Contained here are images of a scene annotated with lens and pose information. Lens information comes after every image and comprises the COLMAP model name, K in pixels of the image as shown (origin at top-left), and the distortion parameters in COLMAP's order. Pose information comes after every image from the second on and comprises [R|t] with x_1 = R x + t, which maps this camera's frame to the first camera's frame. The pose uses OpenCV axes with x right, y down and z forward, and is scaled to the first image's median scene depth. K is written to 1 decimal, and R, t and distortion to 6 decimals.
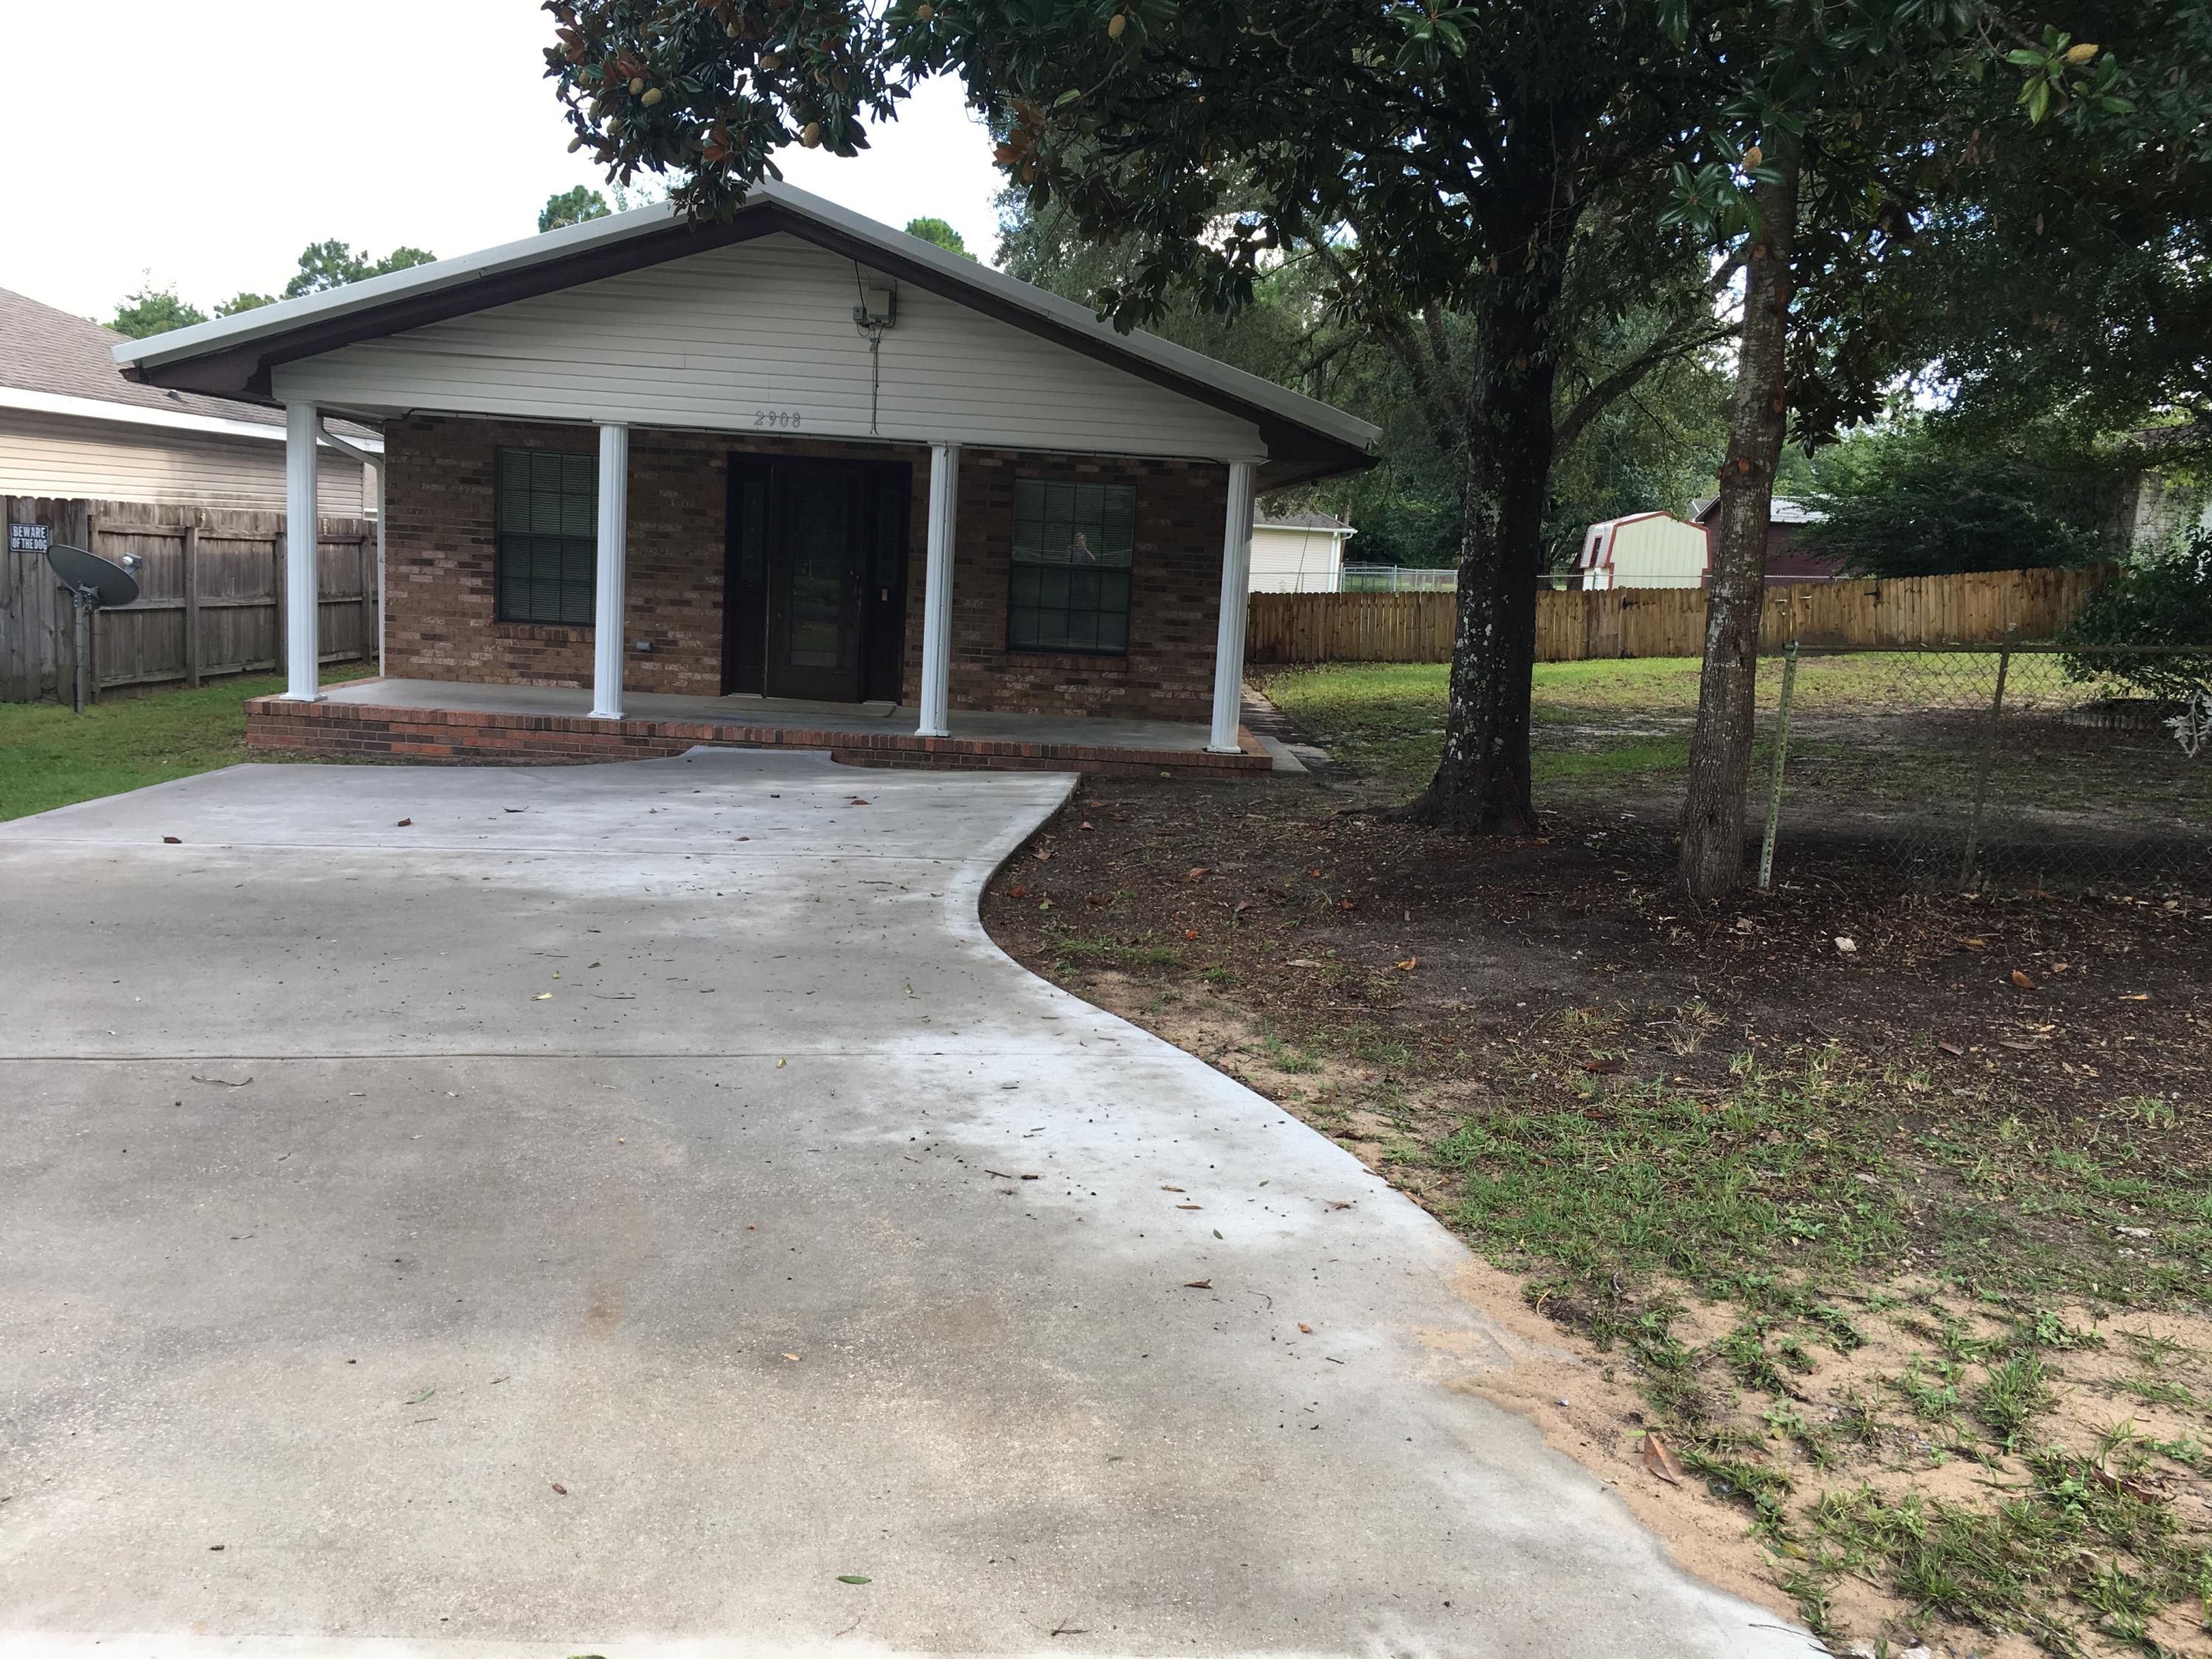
lens RADIAL K [[1890.4, 0, 1104.8], [0, 1890.4, 827.8], [0, 0, 1]] dist [0.007414, 0.002490]
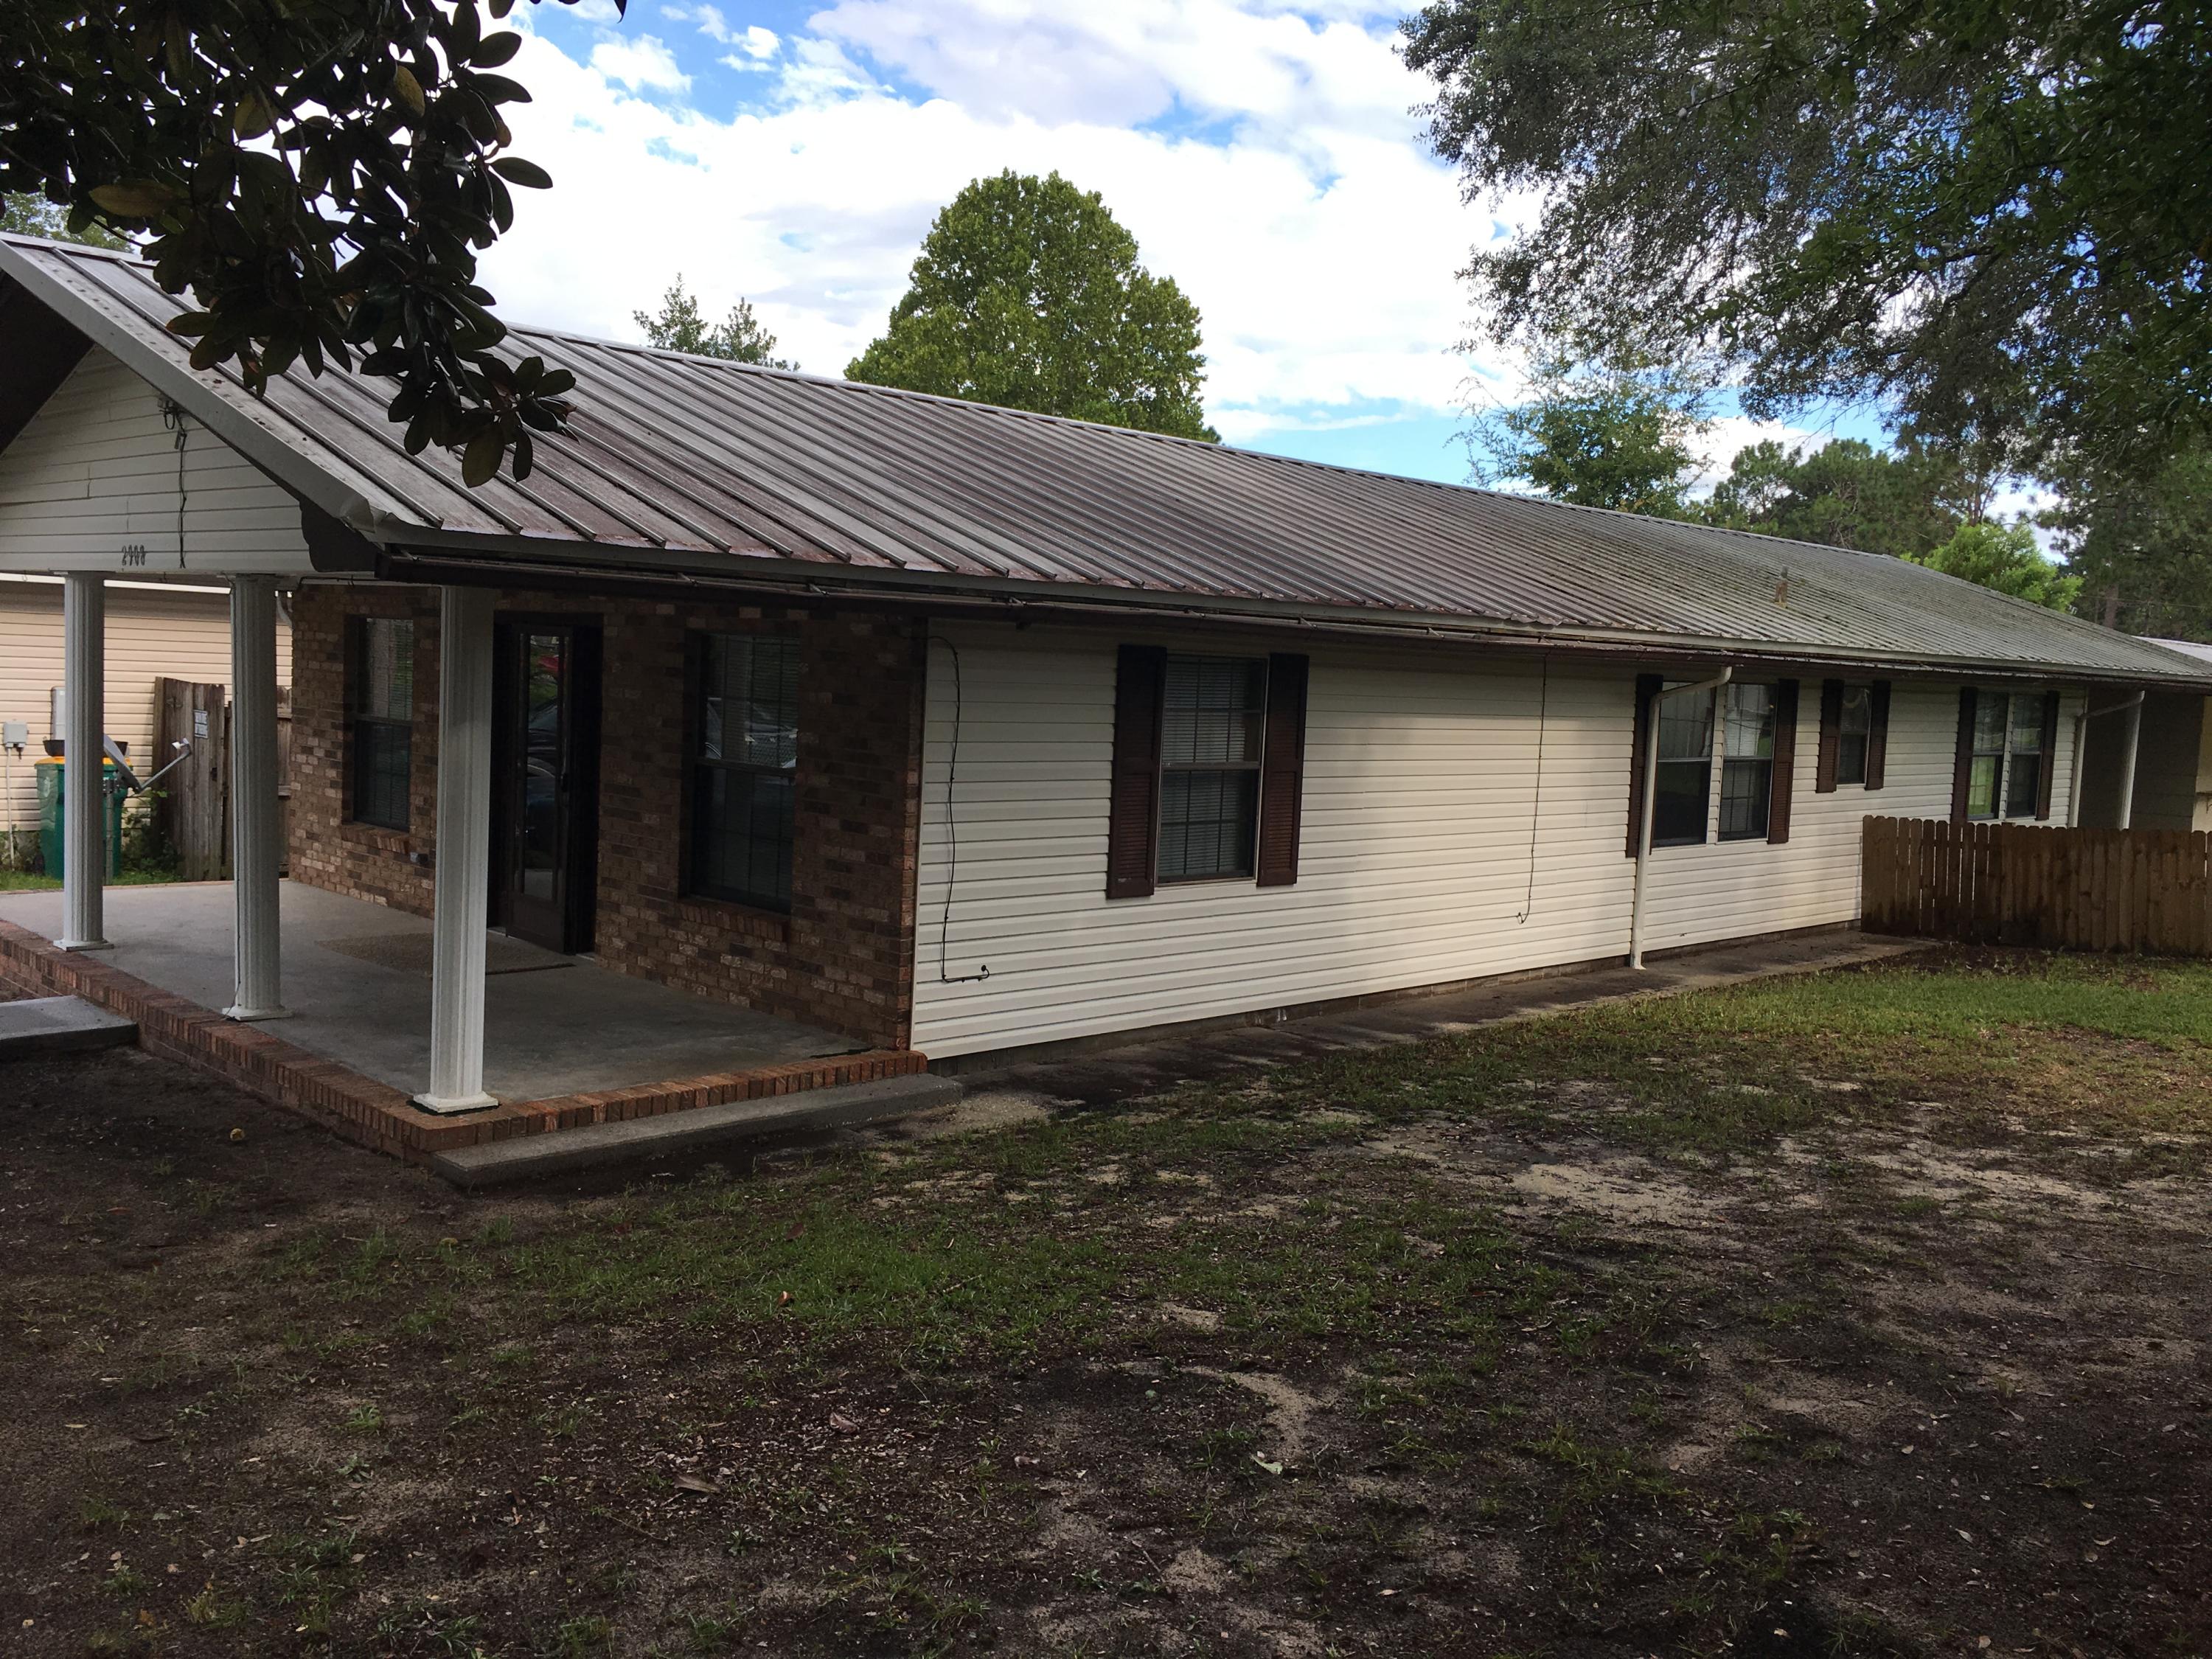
lens RADIAL K [[1890.4, 0, 1106.0], [0, 1890.4, 831.7], [0, 0, 1]] dist [0.007414, 0.002490]
pose [[0.706671, 0.043419, -0.706209, 0.507350], [-0.115185, 0.991860, -0.054278, -0.096302], [0.698104, 0.119701, 0.705919, 0.639697]]
